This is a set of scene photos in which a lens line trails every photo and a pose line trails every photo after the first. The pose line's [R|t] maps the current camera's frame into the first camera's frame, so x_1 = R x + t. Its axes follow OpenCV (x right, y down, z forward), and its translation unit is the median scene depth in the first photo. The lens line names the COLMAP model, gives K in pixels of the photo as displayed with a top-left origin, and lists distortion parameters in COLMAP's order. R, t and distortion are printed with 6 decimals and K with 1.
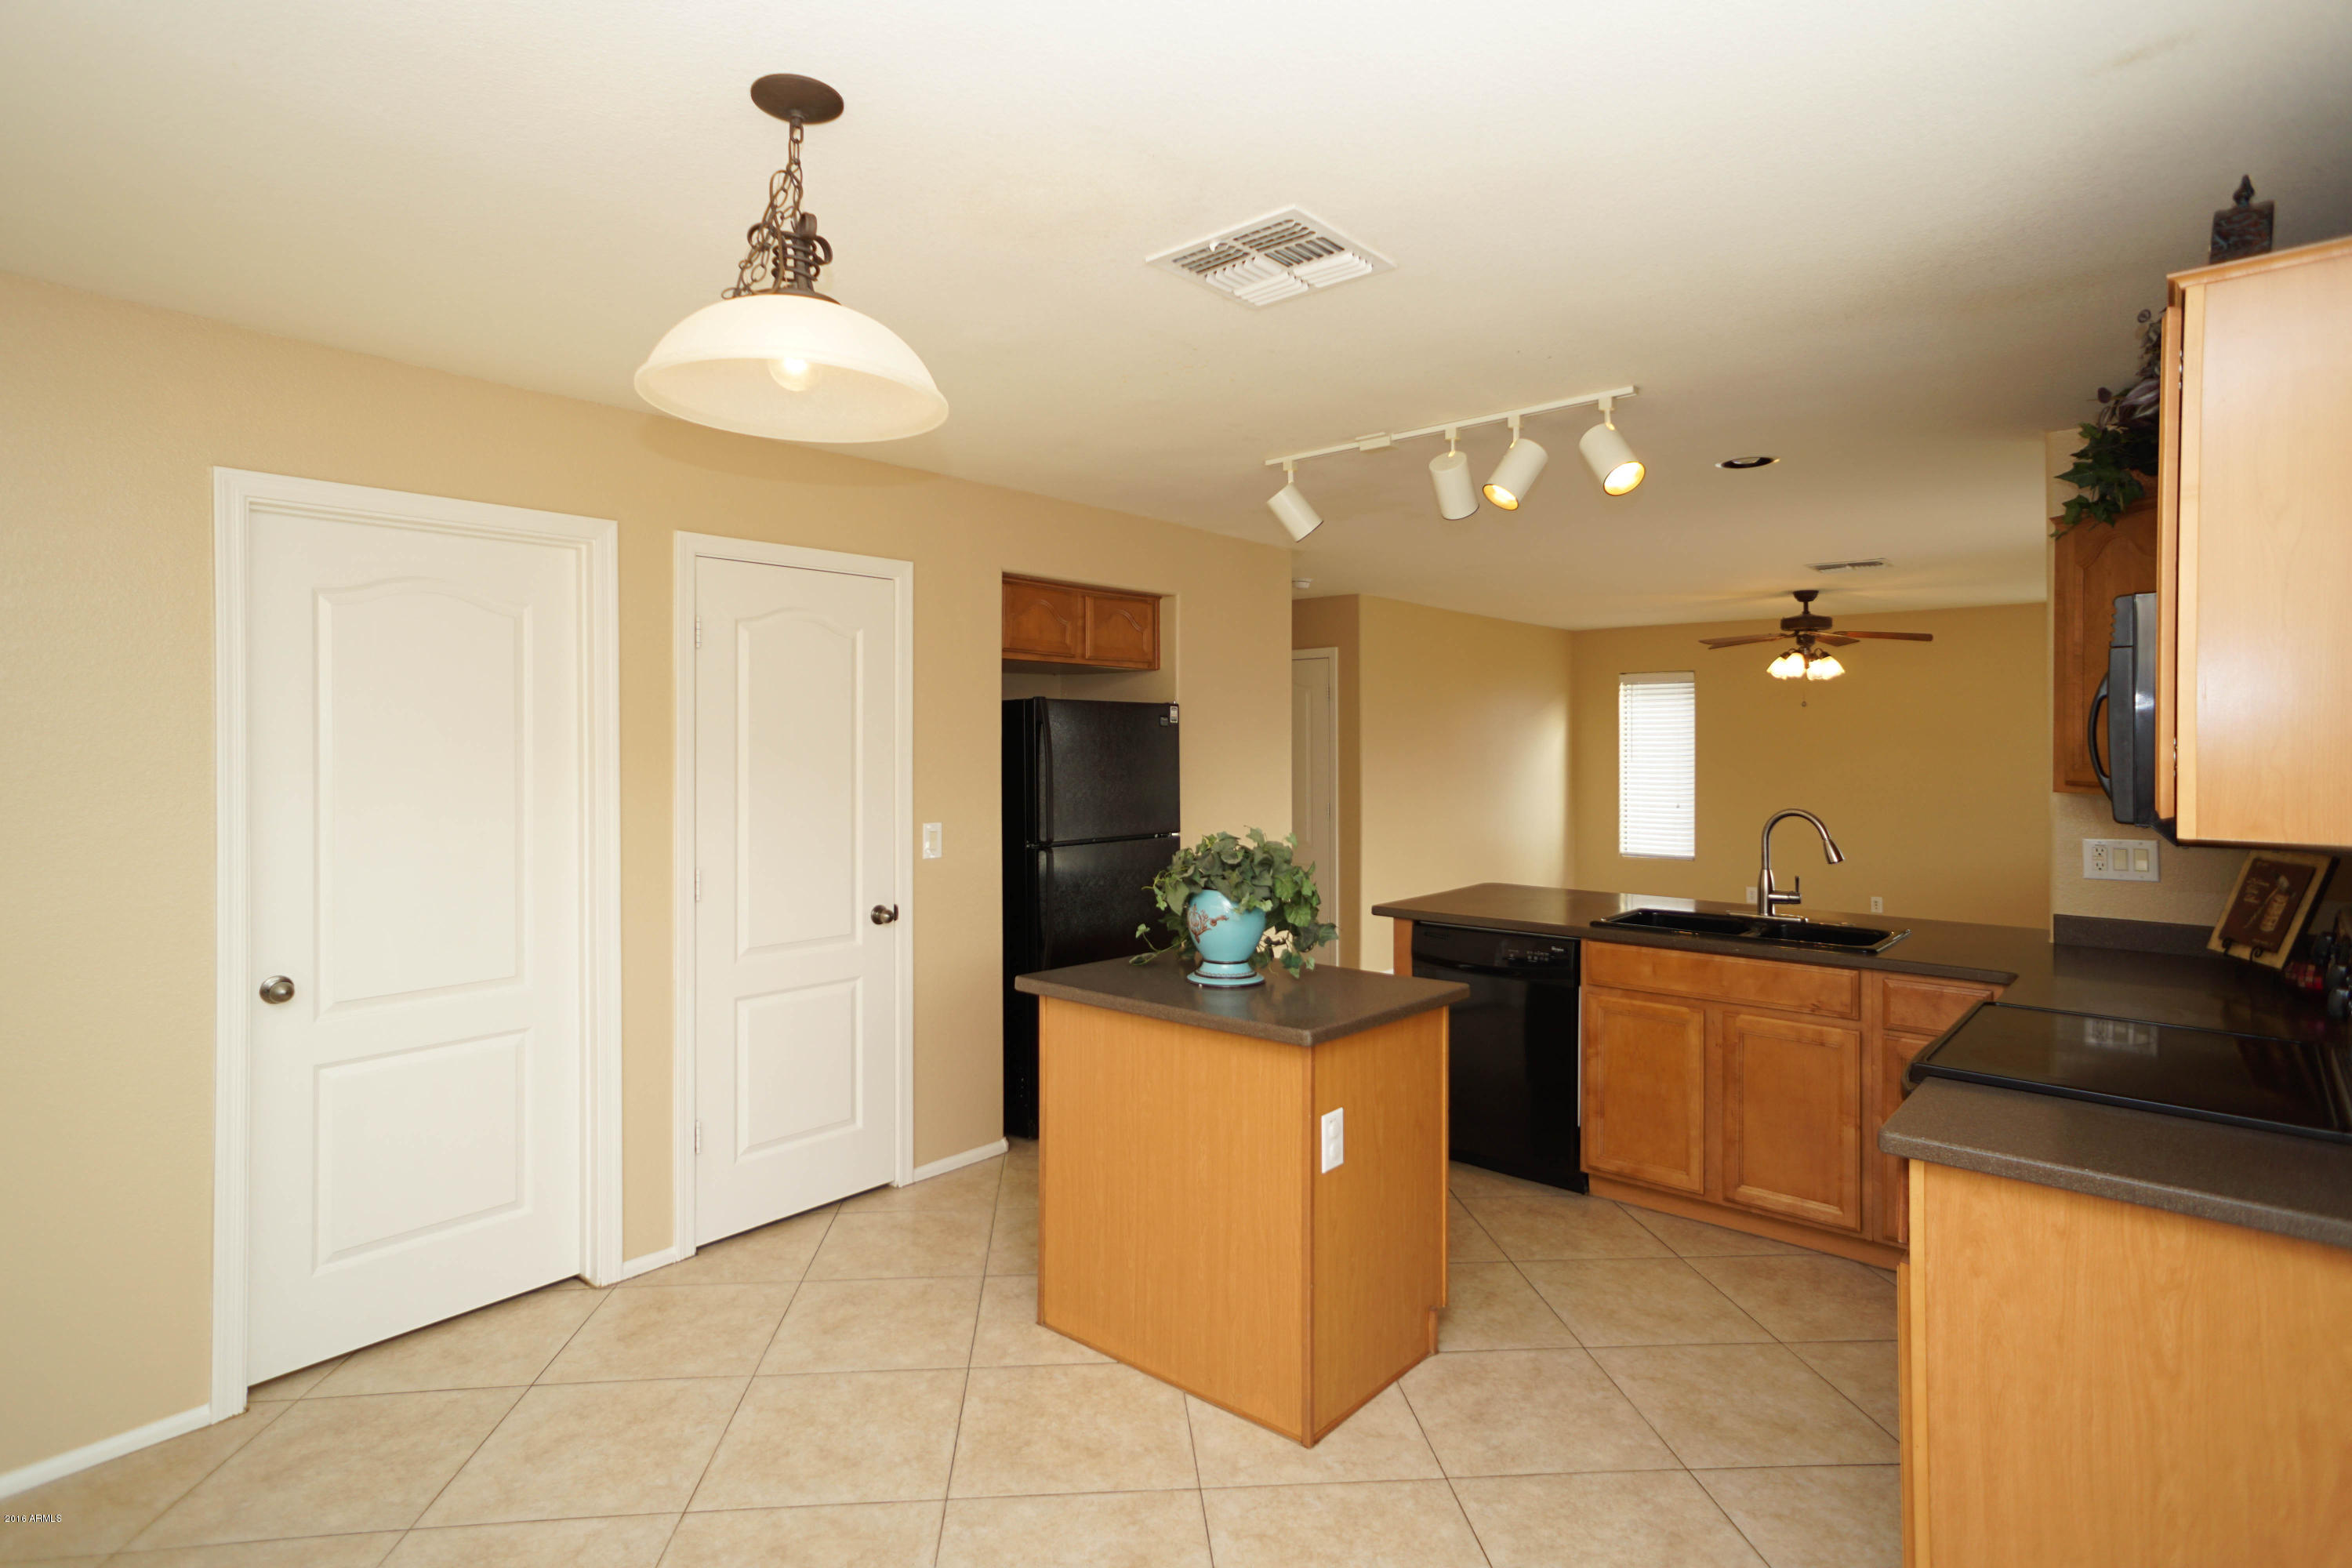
lens RADIAL K [[1226.6, 0, 1158.7], [0, 1226.6, 745.9], [0, 0, 1]] dist [-0.009945, 0.031721]
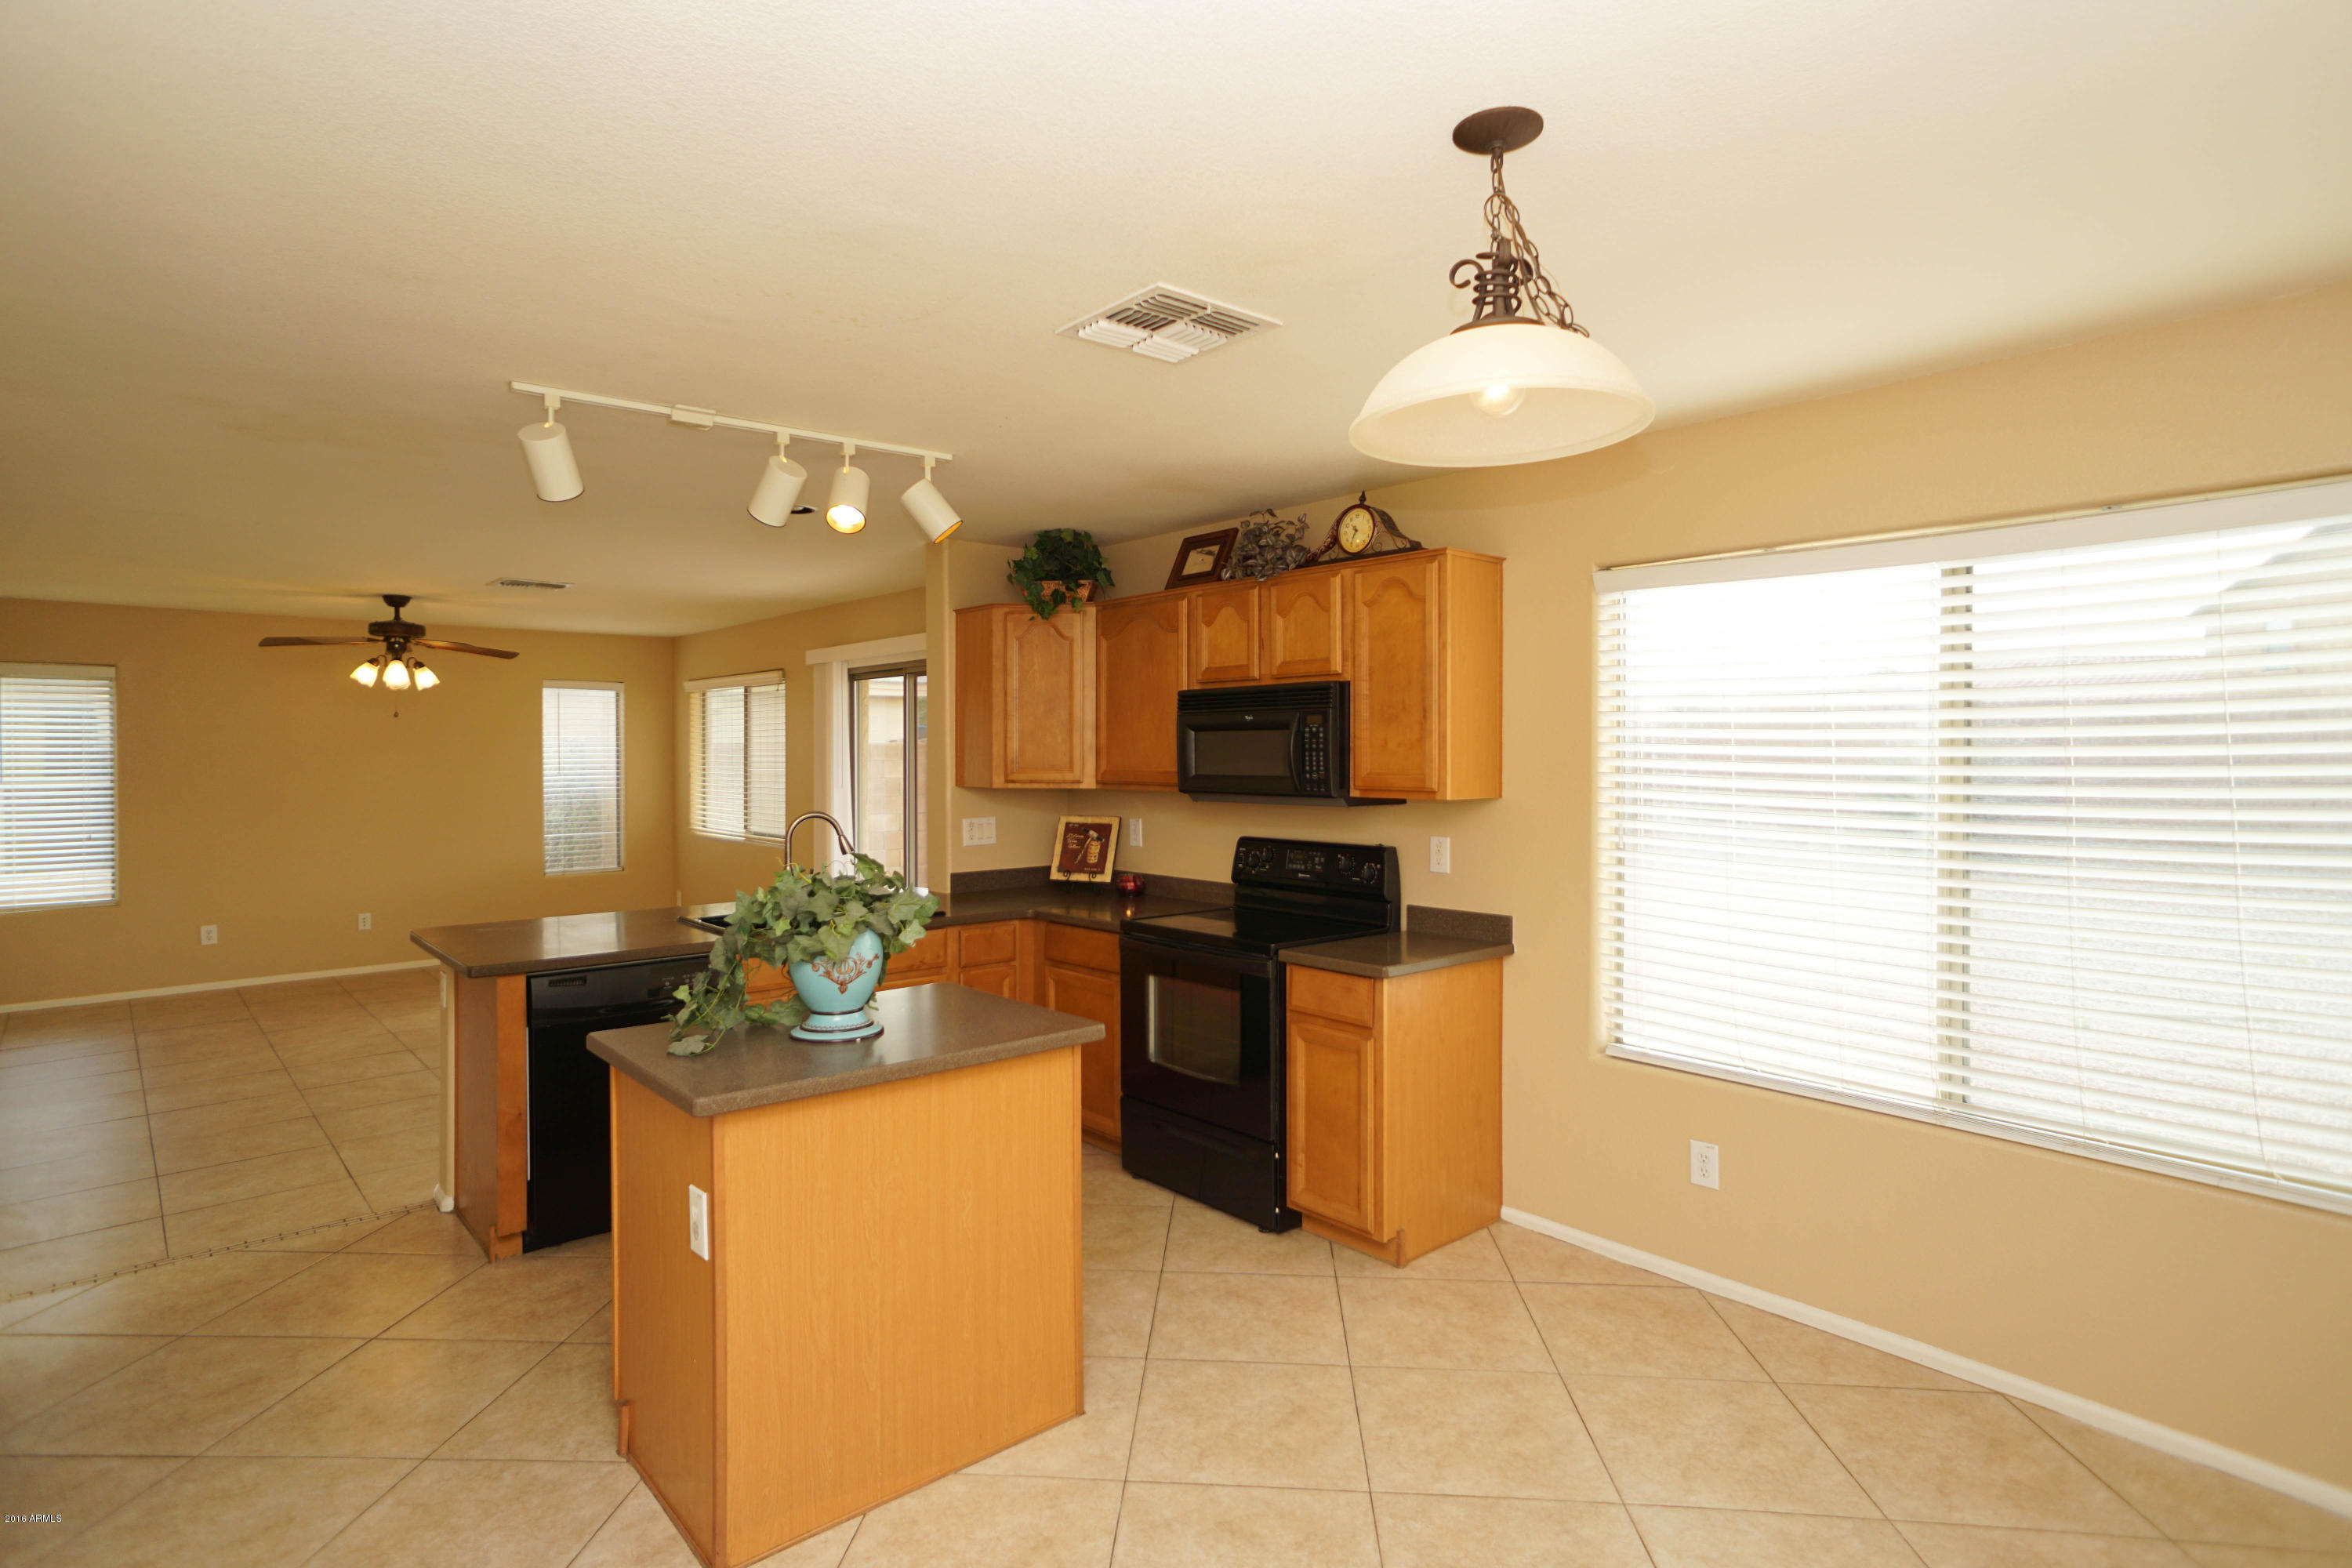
lens RADIAL K [[1216.9, 0, 1165.8], [0, 1216.9, 757.7], [0, 0, 1]] dist [-0.010940, 0.033191]
pose [[0.138022, -0.006528, 0.990408, -0.692077], [0.004777, 0.999971, 0.005925, -0.006951], [-0.990418, 0.003914, 0.138049, 0.584942]]
